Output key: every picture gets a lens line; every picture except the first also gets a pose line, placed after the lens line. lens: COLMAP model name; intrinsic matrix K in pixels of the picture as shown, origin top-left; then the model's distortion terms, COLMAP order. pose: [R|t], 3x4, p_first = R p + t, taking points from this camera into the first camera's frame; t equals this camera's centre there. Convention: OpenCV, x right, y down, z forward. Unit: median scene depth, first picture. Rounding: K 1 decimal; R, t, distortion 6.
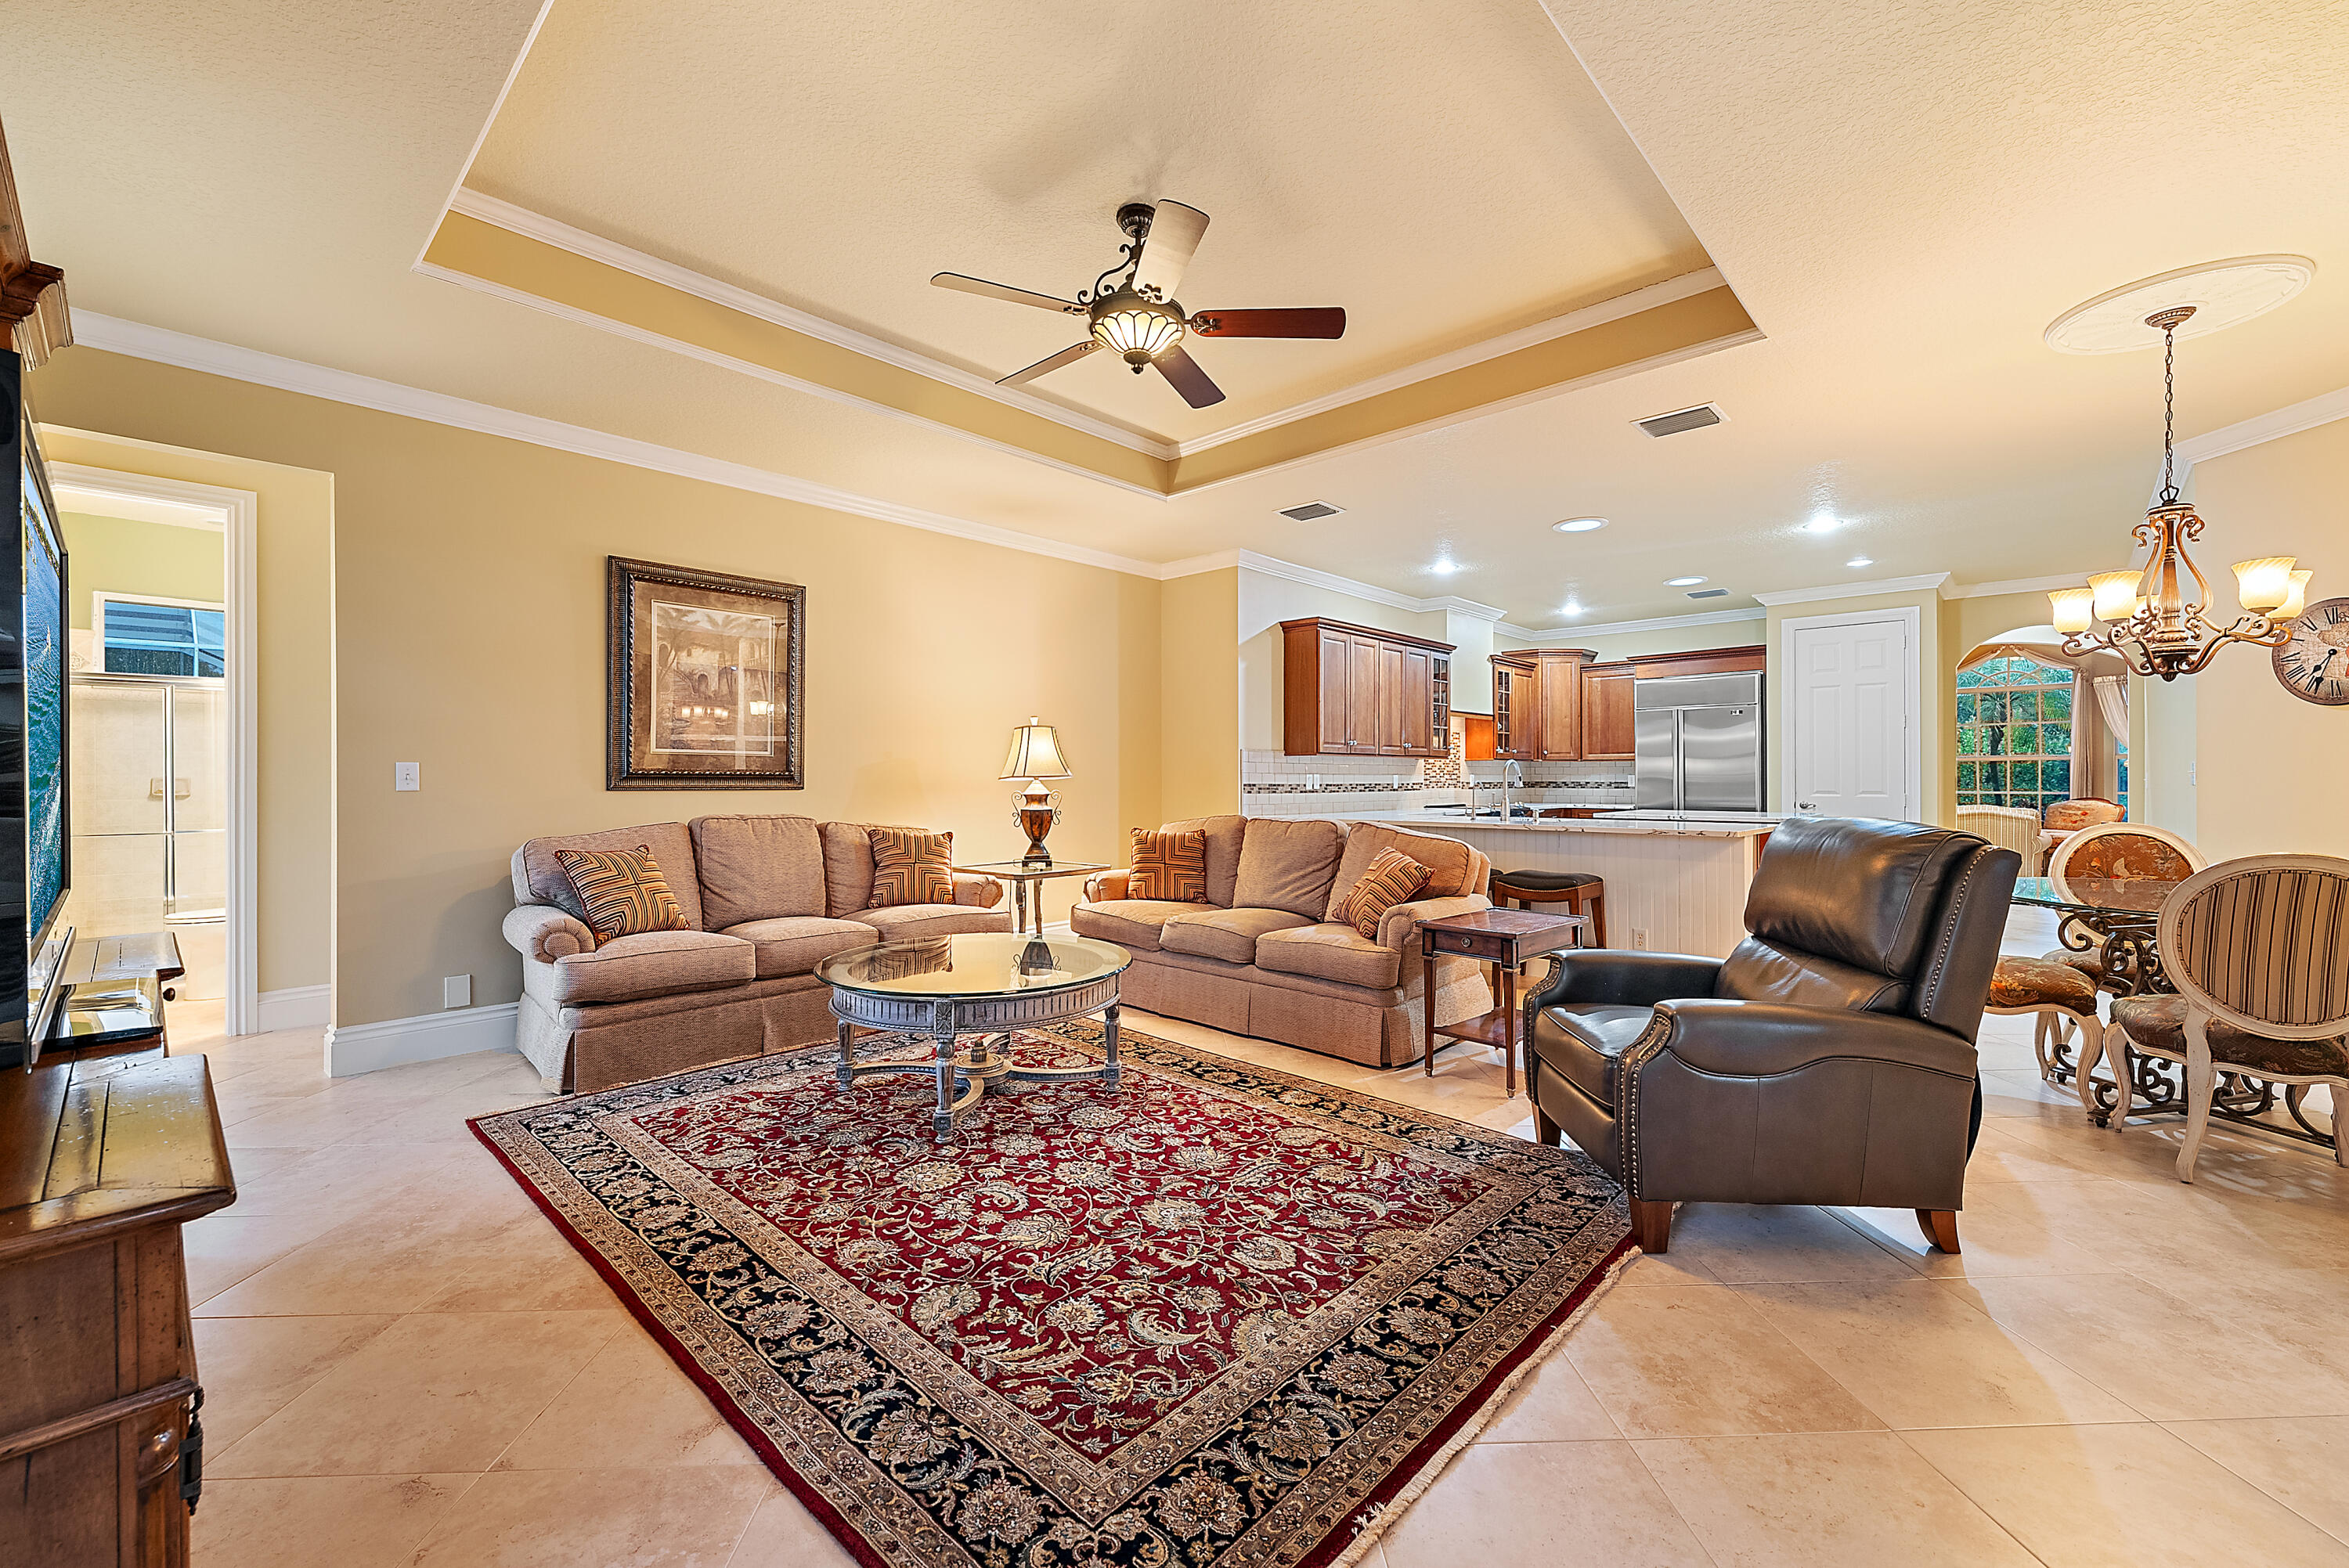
lens RADIAL K [[950.1, 0, 1183.9], [0, 950.1, 781.4], [0, 0, 1]] dist [-0.001768, -0.000145]
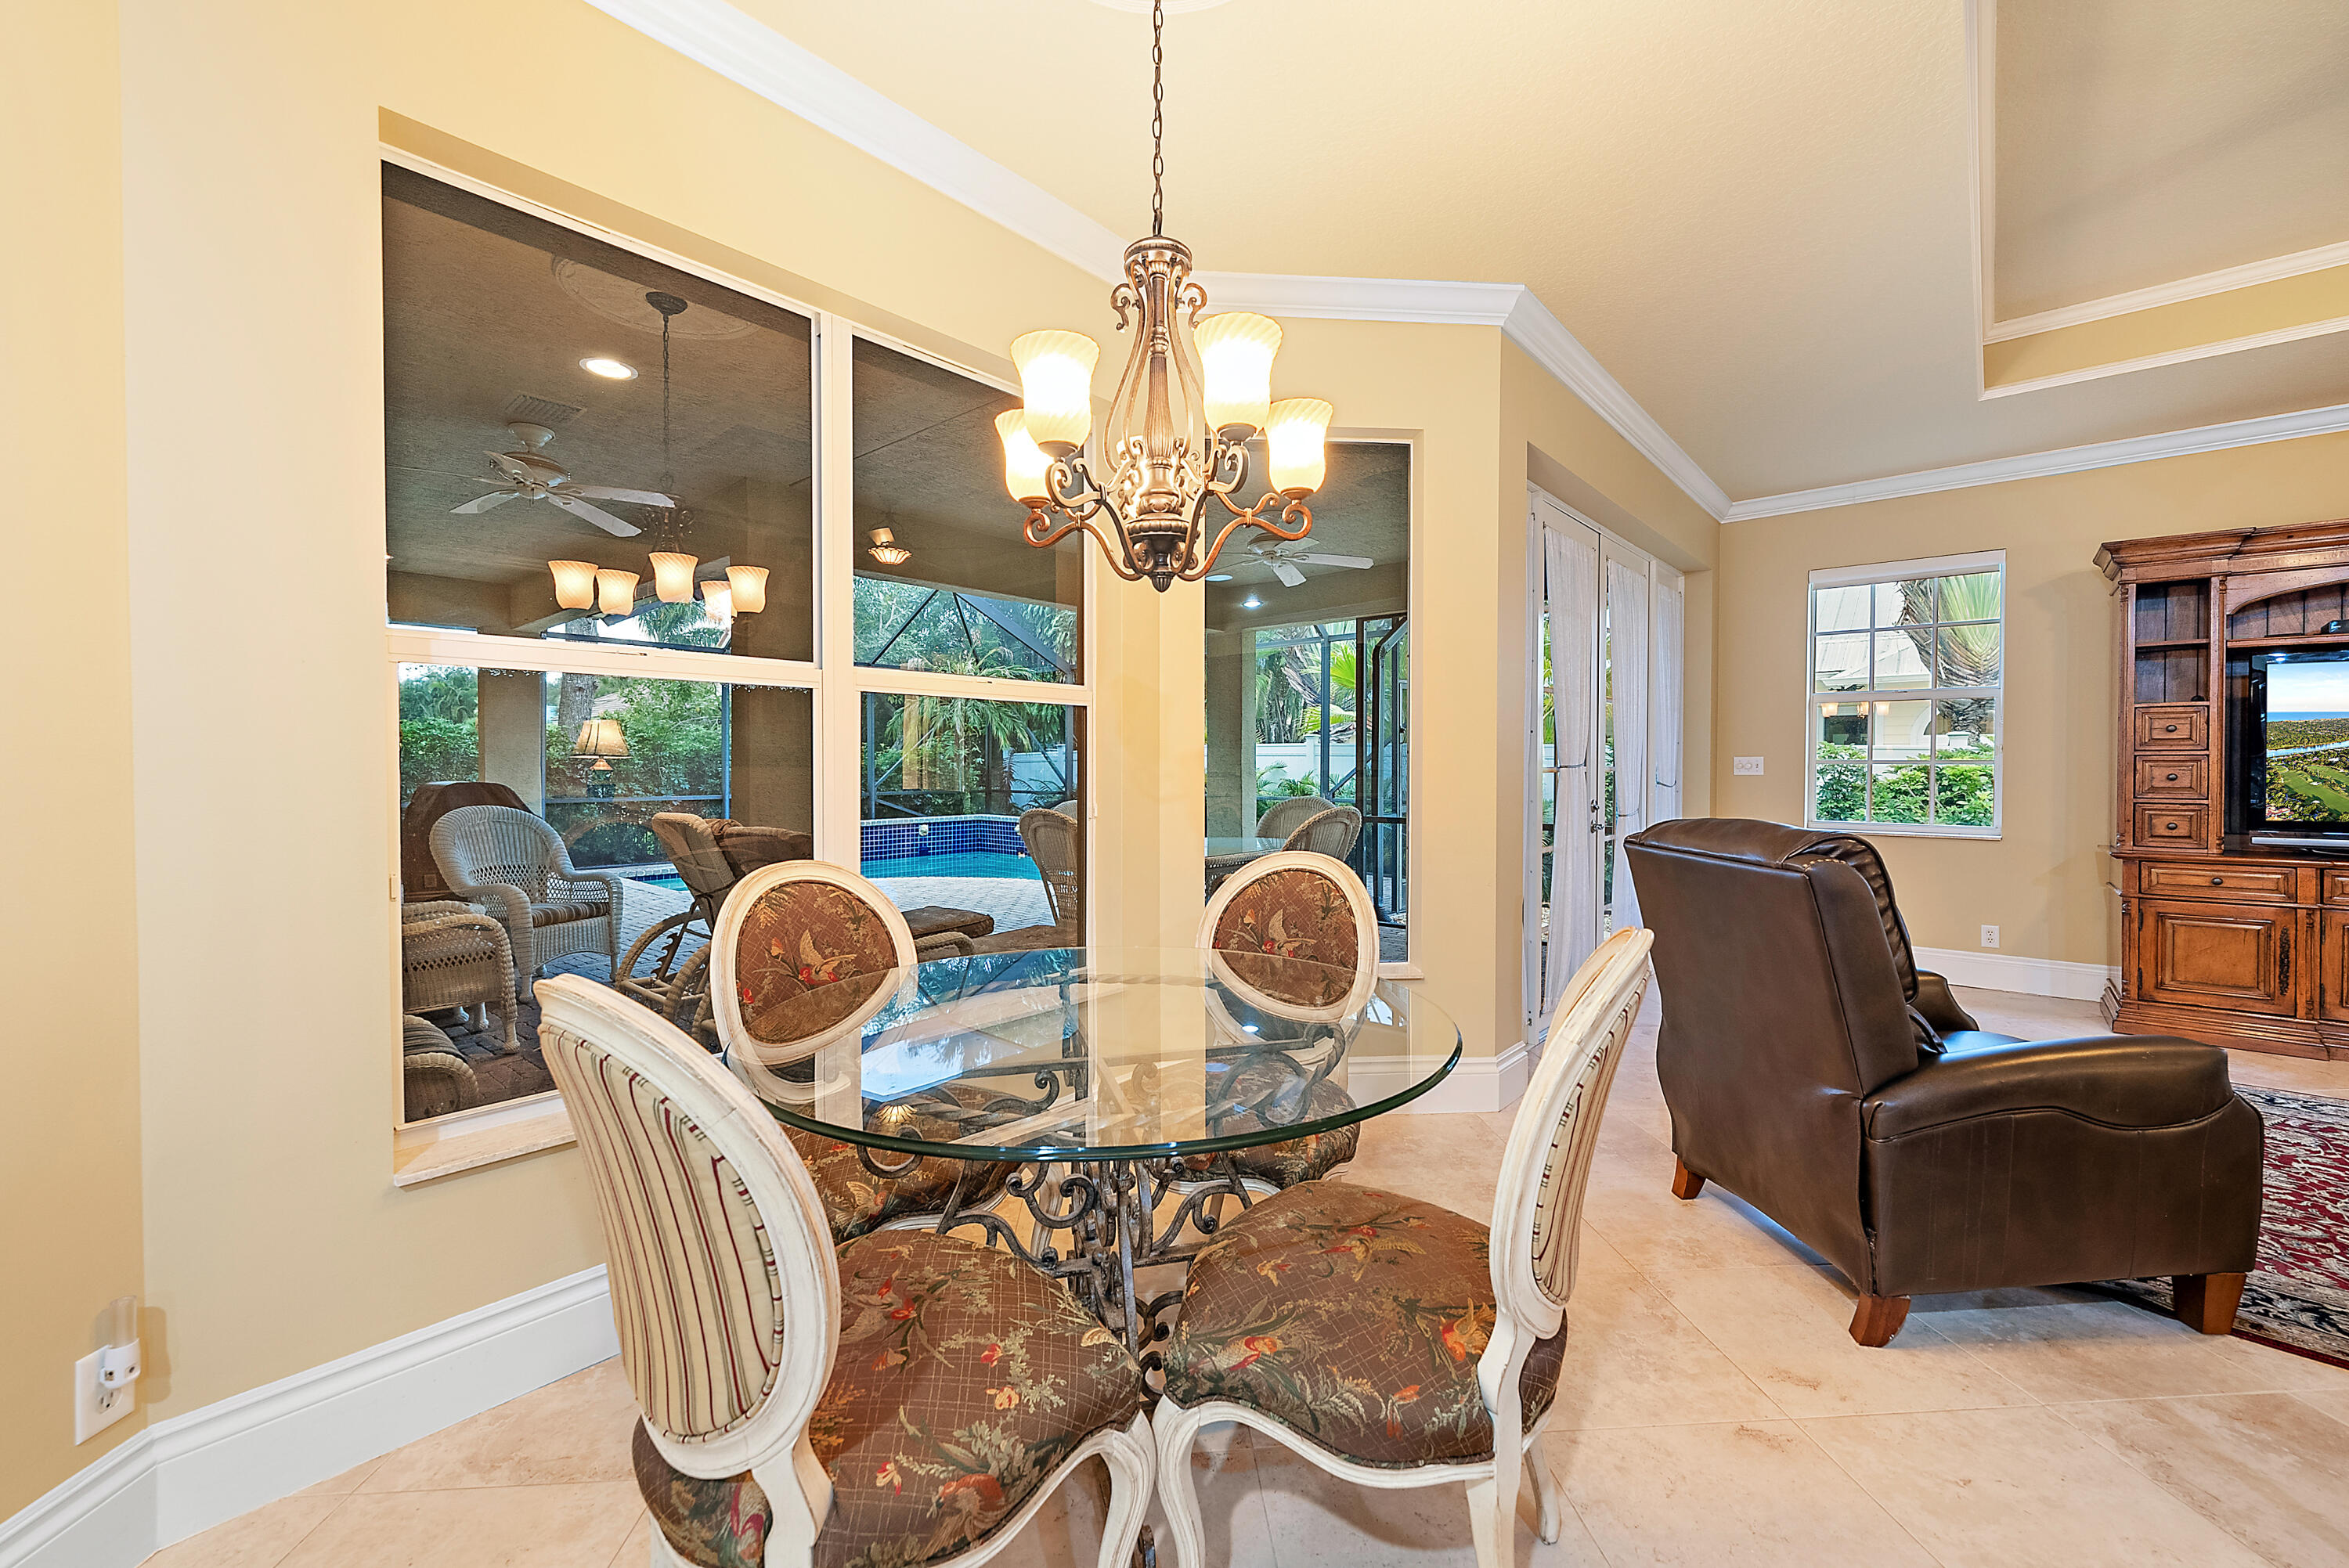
lens RADIAL K [[931.5, 0, 1185.8], [0, 931.5, 777.8], [0, 0, 1]] dist [-0.000473, 0.000342]
pose [[-0.999507, 0.001264, -0.031359, 1.152686], [0.000606, 0.999780, 0.020976, -0.015530], [0.031378, 0.020946, -0.999288, 1.674824]]
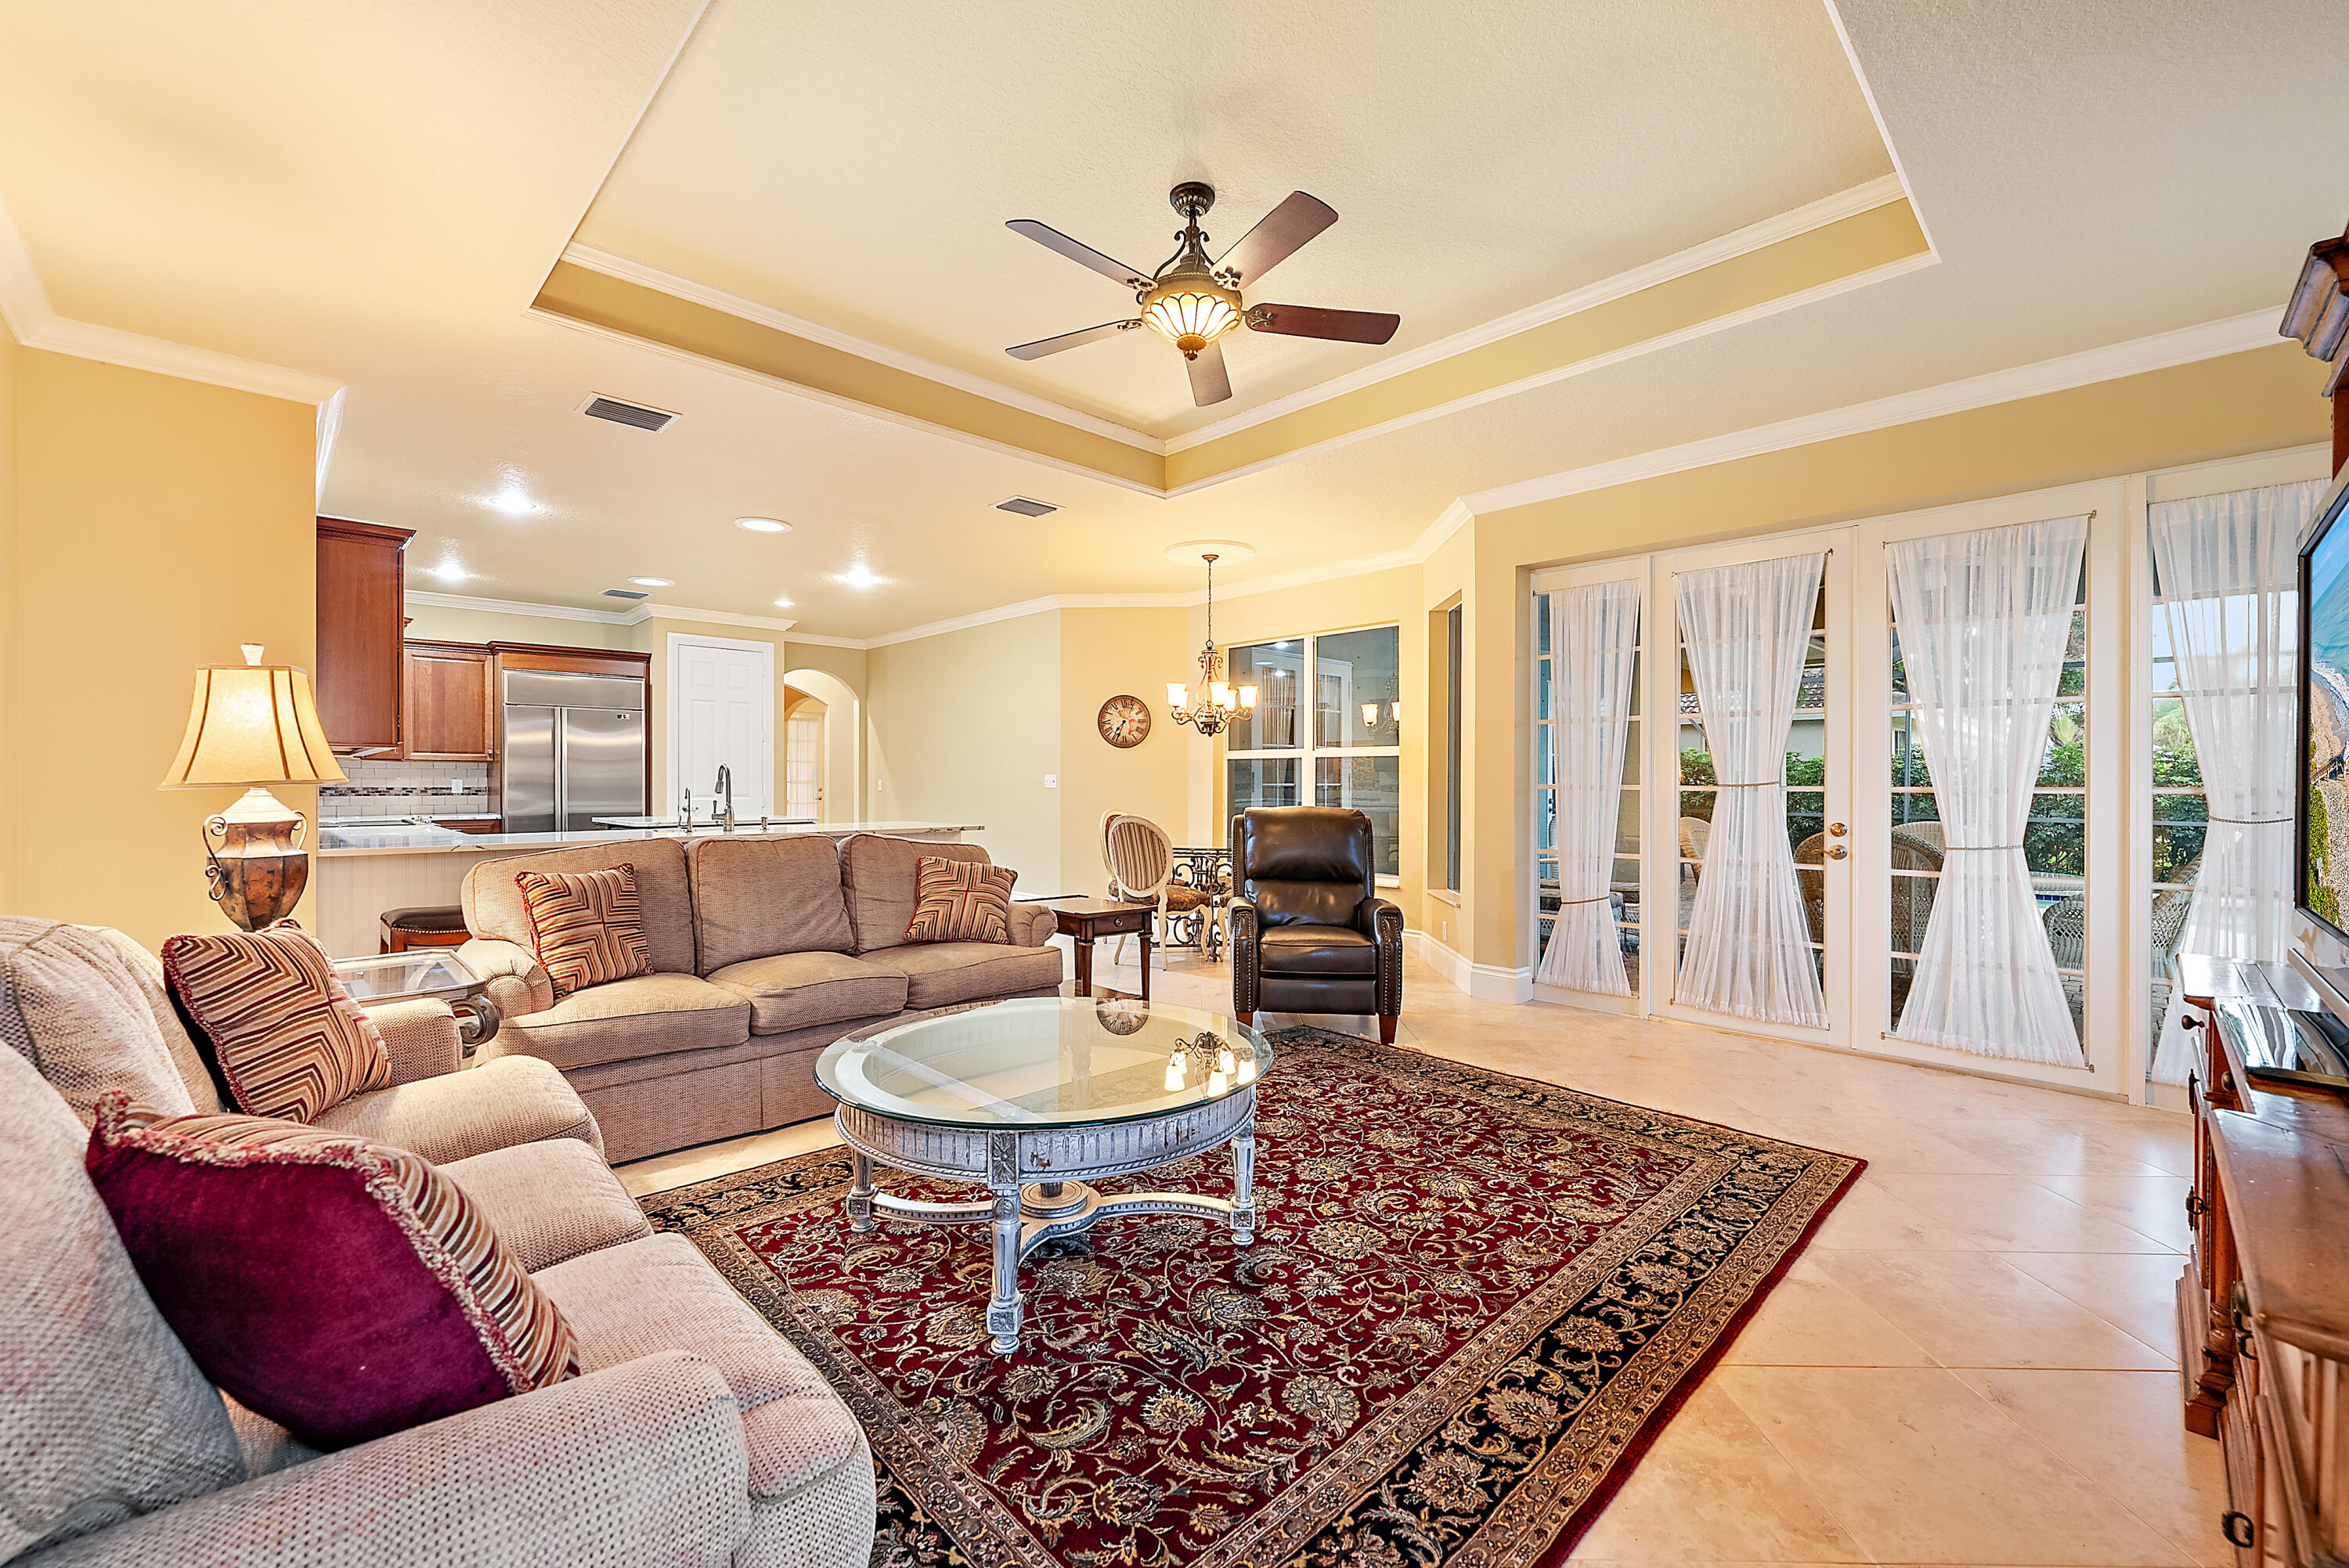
lens RADIAL K [[950.1, 0, 1183.9], [0, 950.1, 781.4], [0, 0, 1]] dist [-0.001768, -0.000145]
pose [[0.052166, 0.001913, 0.998637, -1.097446], [0.001215, 0.999997, -0.001979, -0.006611], [-0.998638, 0.001317, 0.052164, 1.050158]]
